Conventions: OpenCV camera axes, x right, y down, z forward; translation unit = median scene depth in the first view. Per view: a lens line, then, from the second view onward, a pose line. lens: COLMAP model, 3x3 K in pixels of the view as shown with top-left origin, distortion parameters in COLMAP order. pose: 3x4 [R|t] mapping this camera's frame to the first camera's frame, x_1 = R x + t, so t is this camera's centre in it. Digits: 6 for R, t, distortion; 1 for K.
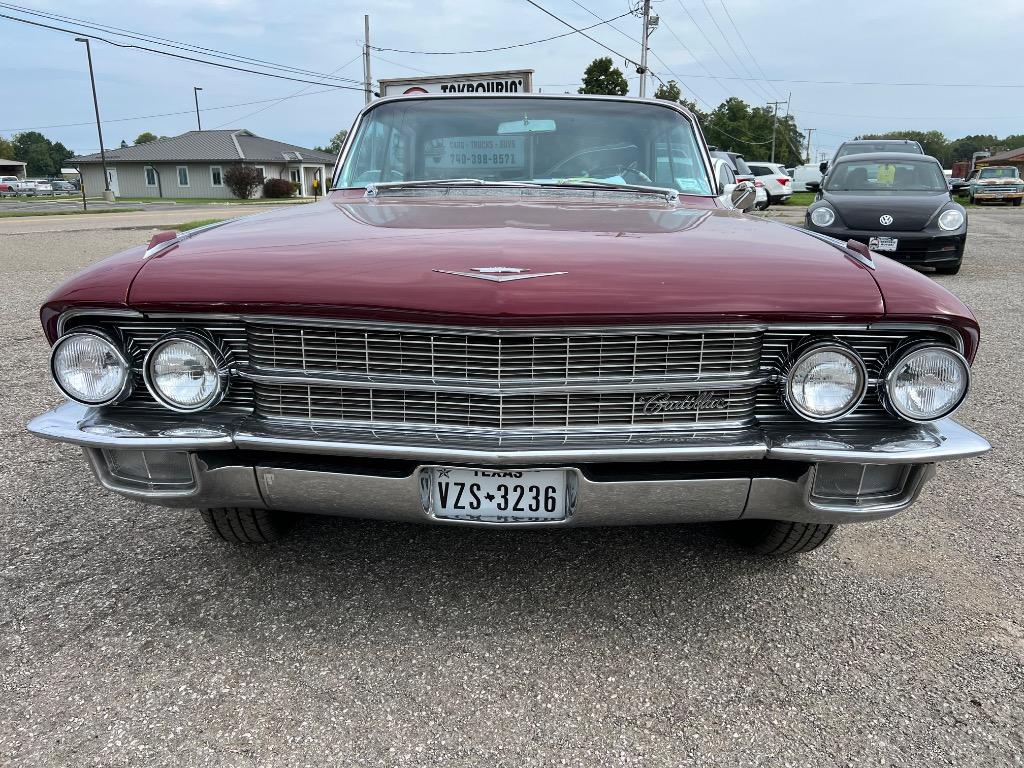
lens RADIAL K [[799.2, 0, 511.3], [0, 799.2, 385.3], [0, 0, 1]] dist [0.043083, -0.047529]
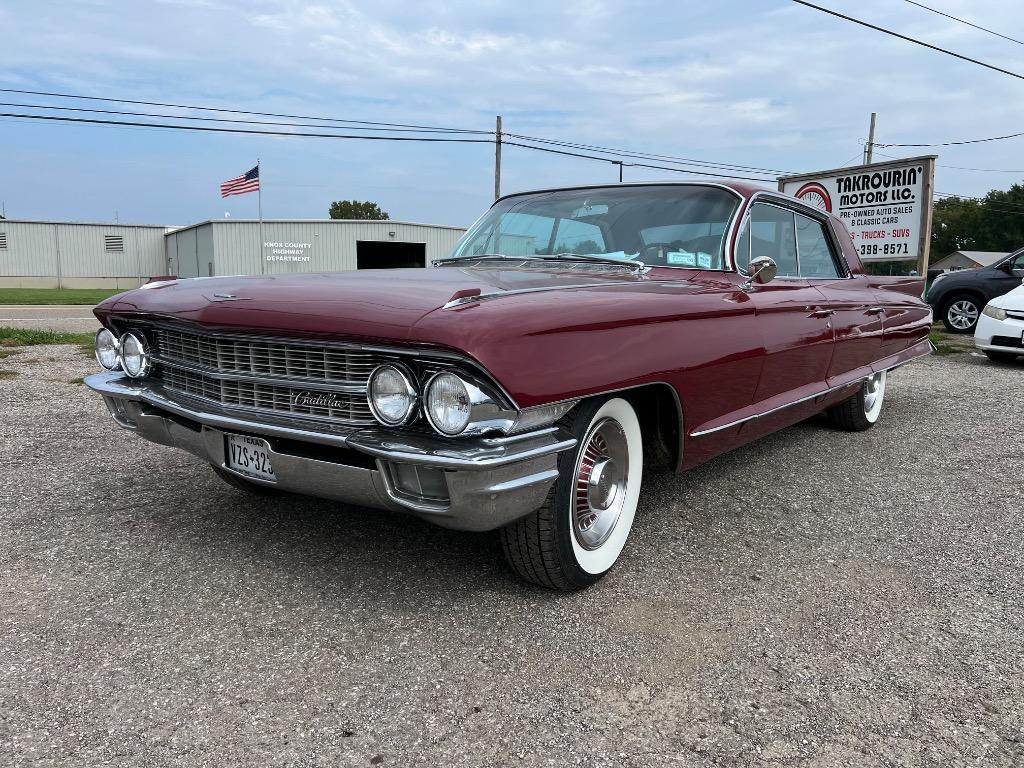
lens RADIAL K [[799.2, 0, 531.3], [0, 799.2, 377.8], [0, 0, 1]] dist [0.043083, -0.047529]
pose [[0.805083, 0.082809, -0.587353, 1.191446], [-0.157081, 0.984619, -0.076493, 0.029076], [0.571985, 0.153845, 0.805708, 0.111733]]
